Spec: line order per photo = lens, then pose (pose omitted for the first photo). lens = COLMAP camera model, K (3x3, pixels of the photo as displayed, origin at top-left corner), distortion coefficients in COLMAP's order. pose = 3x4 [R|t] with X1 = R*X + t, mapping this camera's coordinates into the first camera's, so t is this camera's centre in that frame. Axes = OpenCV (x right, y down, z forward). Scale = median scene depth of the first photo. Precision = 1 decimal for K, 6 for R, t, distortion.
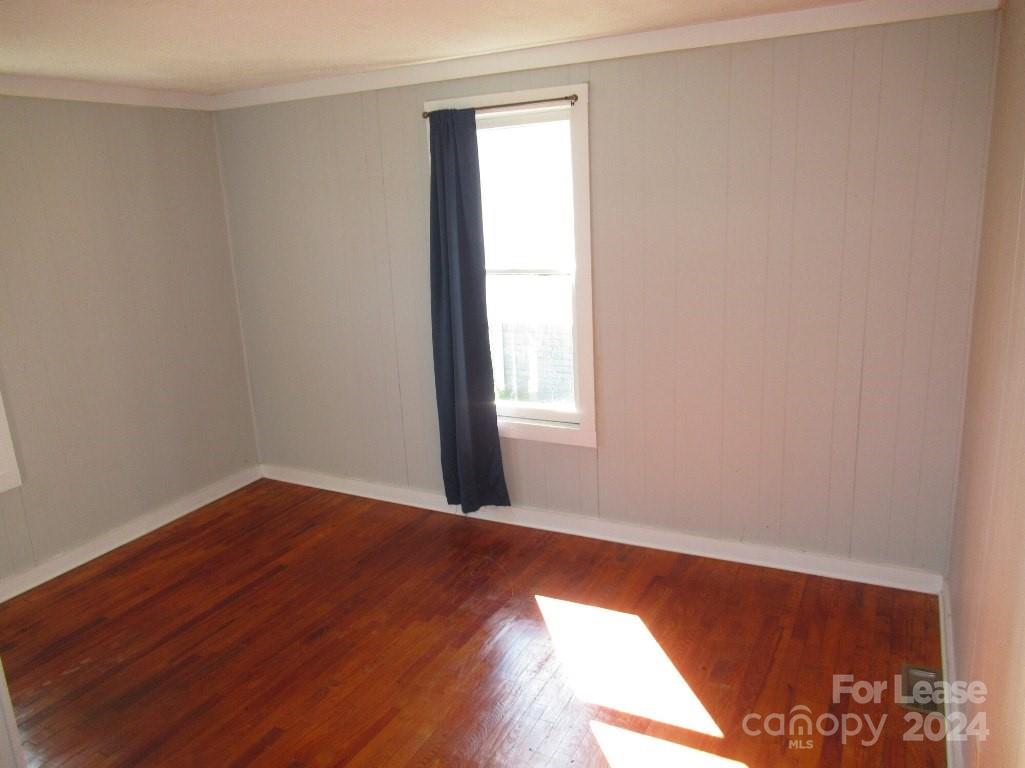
lens RADIAL K [[761.1, 0, 512.5], [0, 761.1, 384.0], [0, 0, 1]] dist [-0.002220, -0.001137]
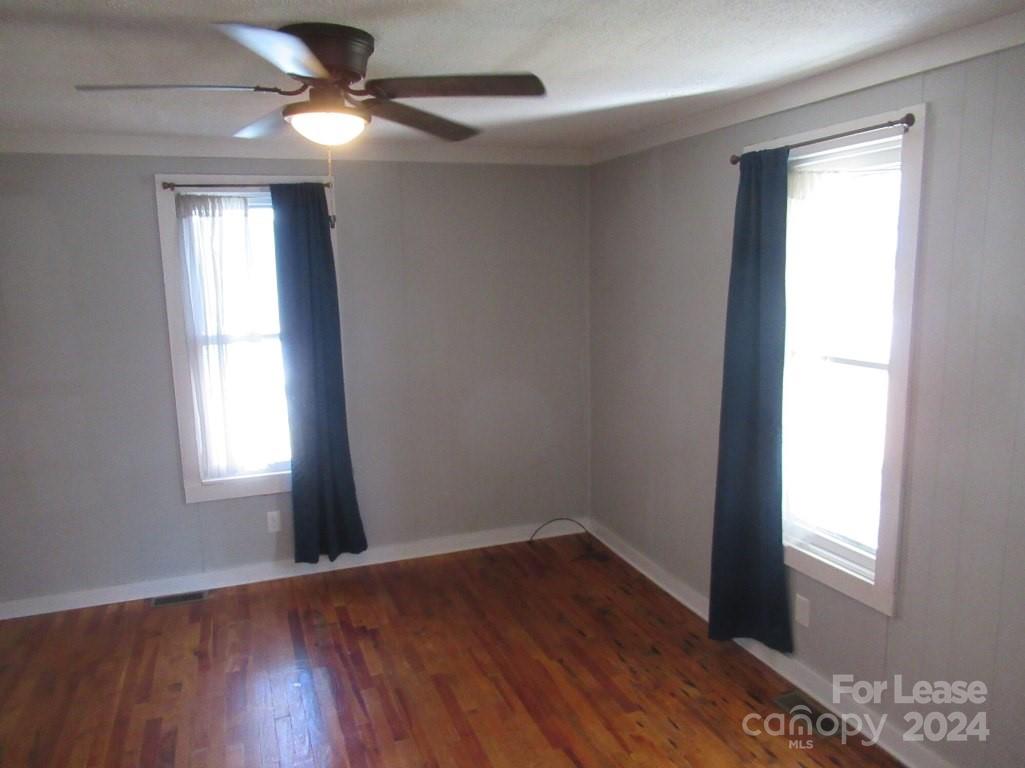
lens RADIAL K [[767.8, 0, 512.5], [0, 767.8, 384.0], [0, 0, 1]] dist [0.004579, 0.000891]
pose [[0.710952, 0.142709, -0.688608, 0.349109], [-0.186935, 0.982315, 0.010577, -0.077993], [0.677940, 0.121205, 0.725056, 0.263872]]
